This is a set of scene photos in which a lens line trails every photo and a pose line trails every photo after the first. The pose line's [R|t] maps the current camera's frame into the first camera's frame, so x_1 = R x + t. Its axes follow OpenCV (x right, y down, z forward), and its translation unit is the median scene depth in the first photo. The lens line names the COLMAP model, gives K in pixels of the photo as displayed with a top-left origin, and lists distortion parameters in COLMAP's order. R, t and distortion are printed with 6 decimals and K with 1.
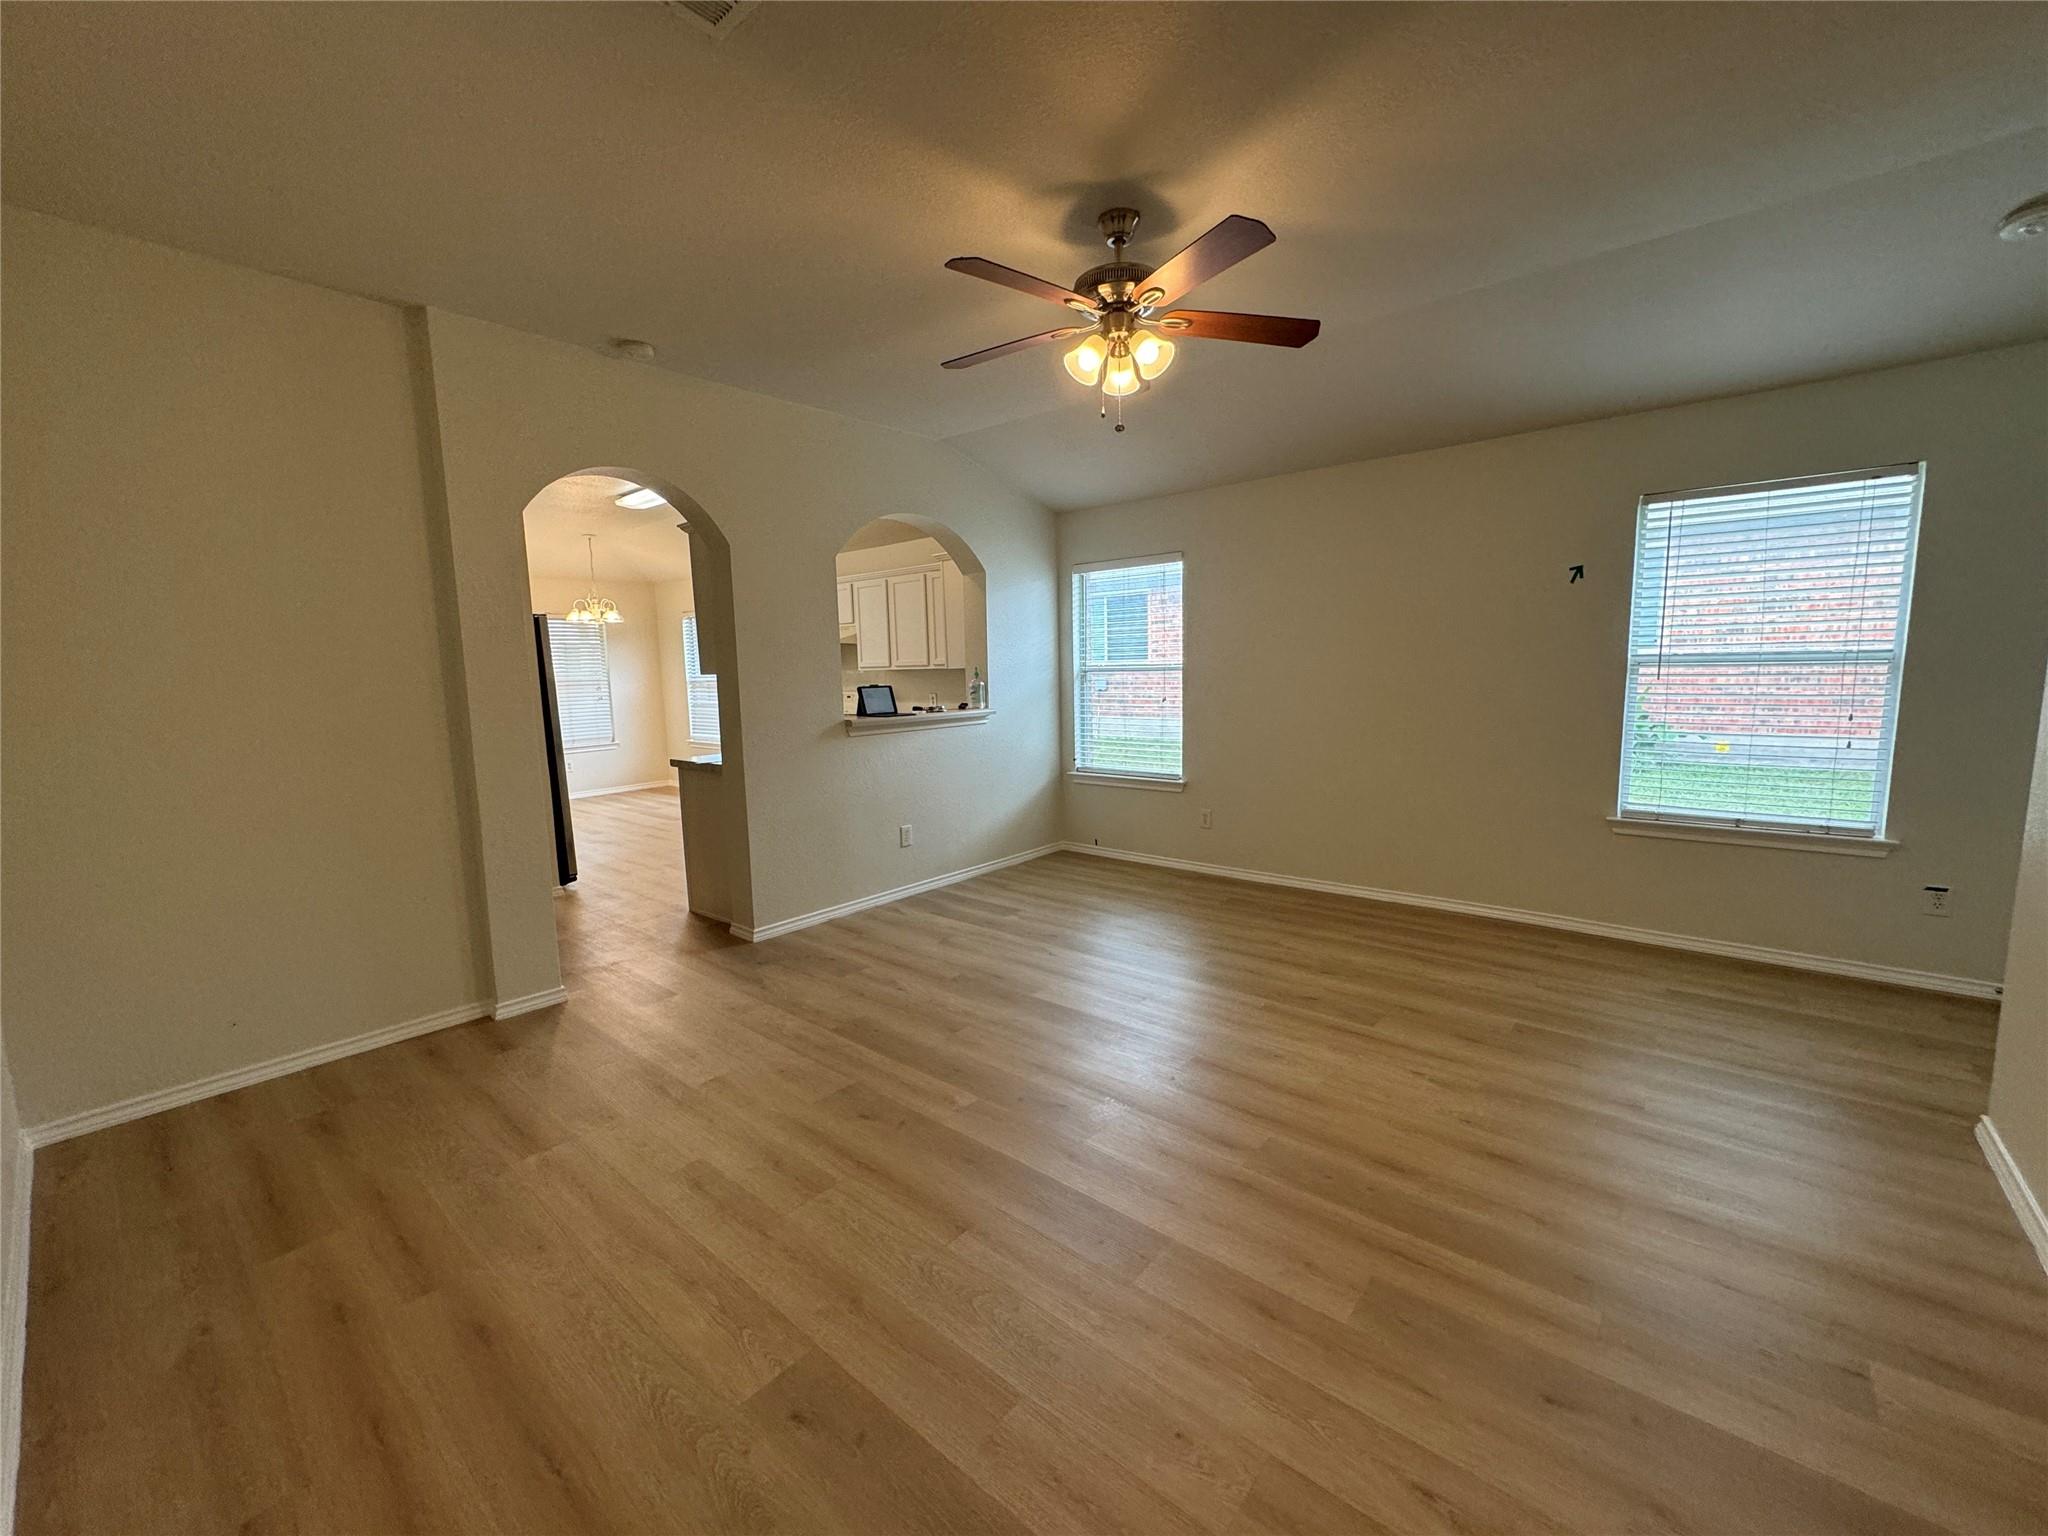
lens RADIAL K [[808.6, 0, 1024.0], [0, 808.6, 768.0], [0, 0, 1]] dist [0.000784, -0.000197]
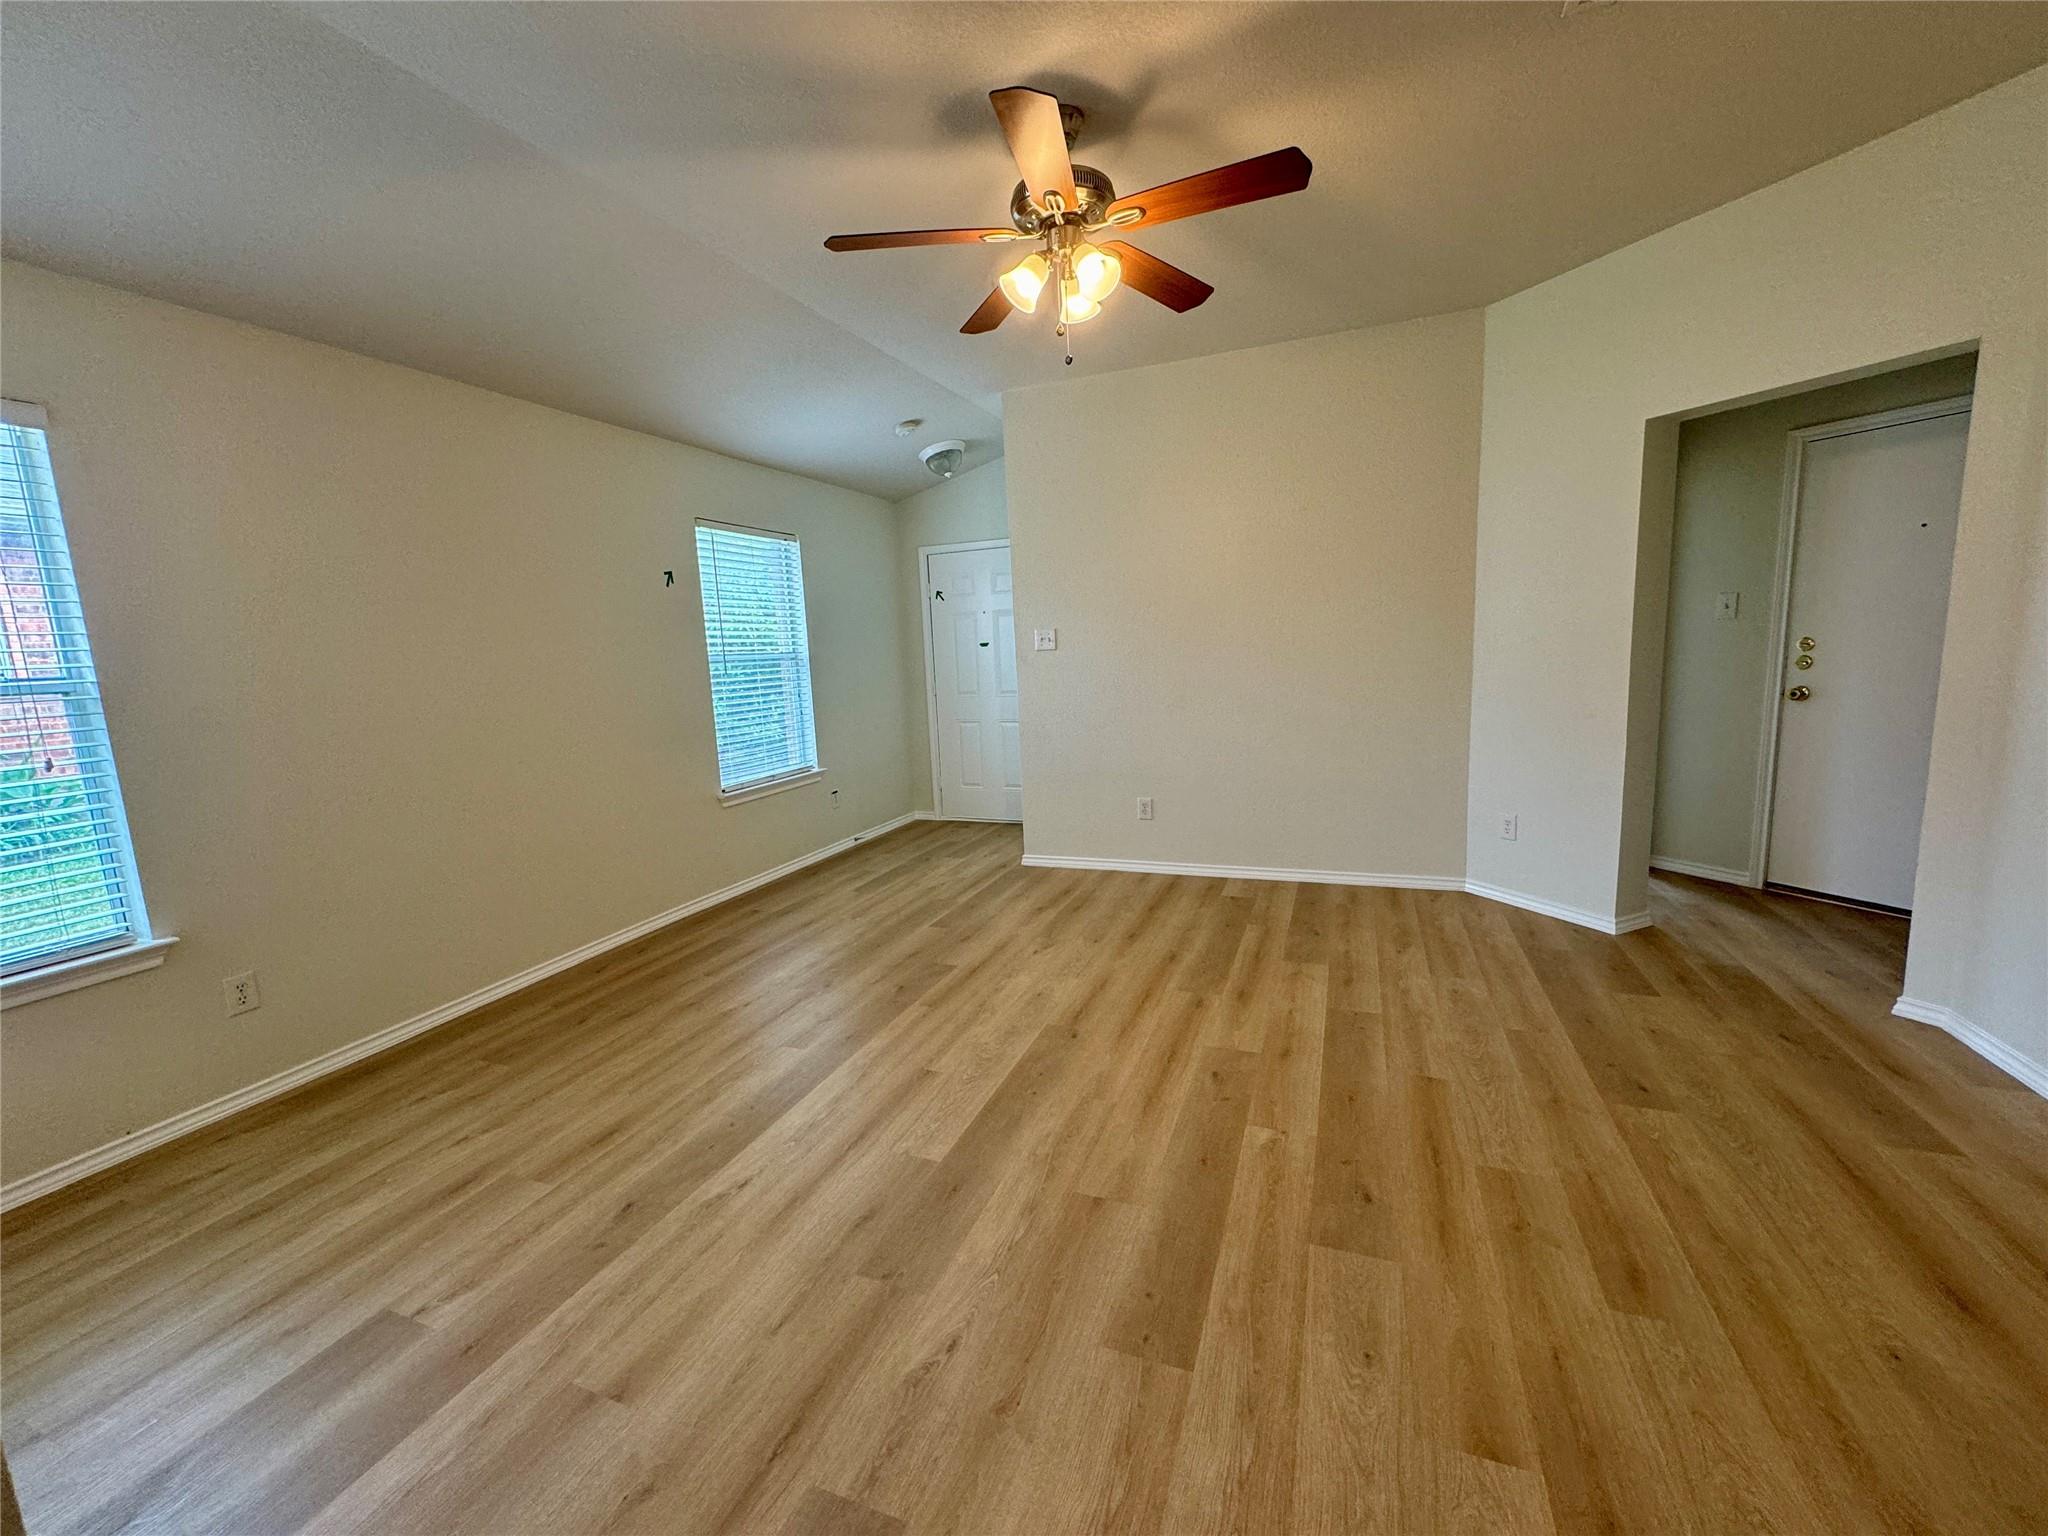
lens RADIAL K [[808.6, 0, 1024.0], [0, 808.6, 768.0], [0, 0, 1]] dist [0.000784, -0.000197]
pose [[-0.312663, -0.102491, 0.944319, -0.579851], [0.171518, 0.971728, 0.162255, -0.105374], [-0.934250, 0.212699, -0.286244, 1.075256]]
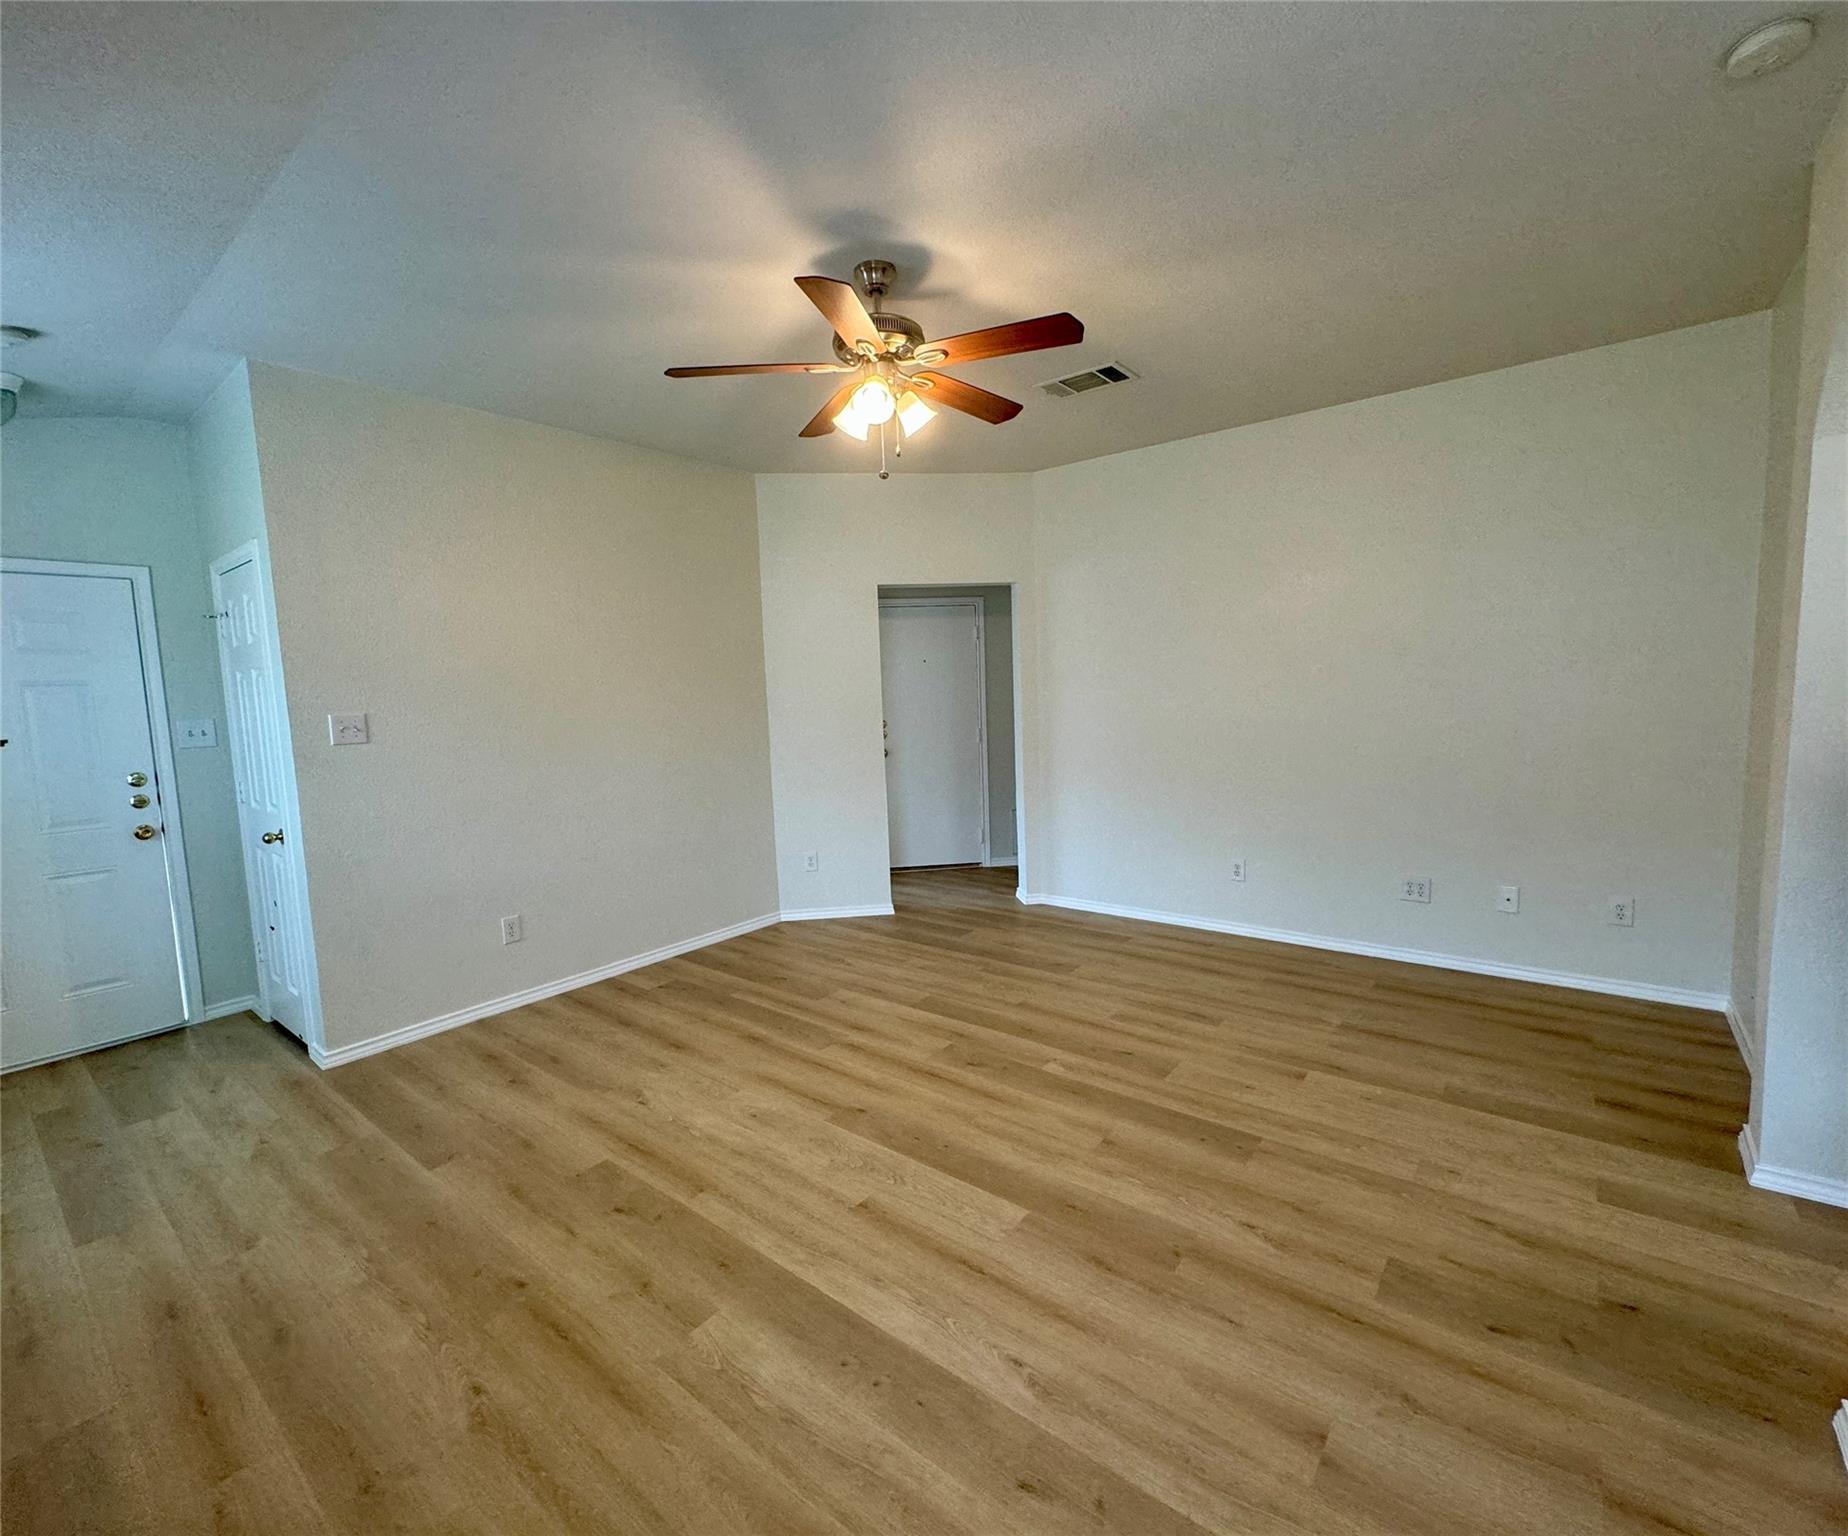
lens RADIAL K [[814.7, 0, 924.0], [0, 814.7, 768.0], [0, 0, 1]] dist [0.000212, 0.000667]
pose [[-0.997895, 0.061868, -0.019463, 0.085410], [0.056033, 0.973512, 0.221664, -0.221390], [0.032662, 0.220107, -0.974929, 1.590388]]
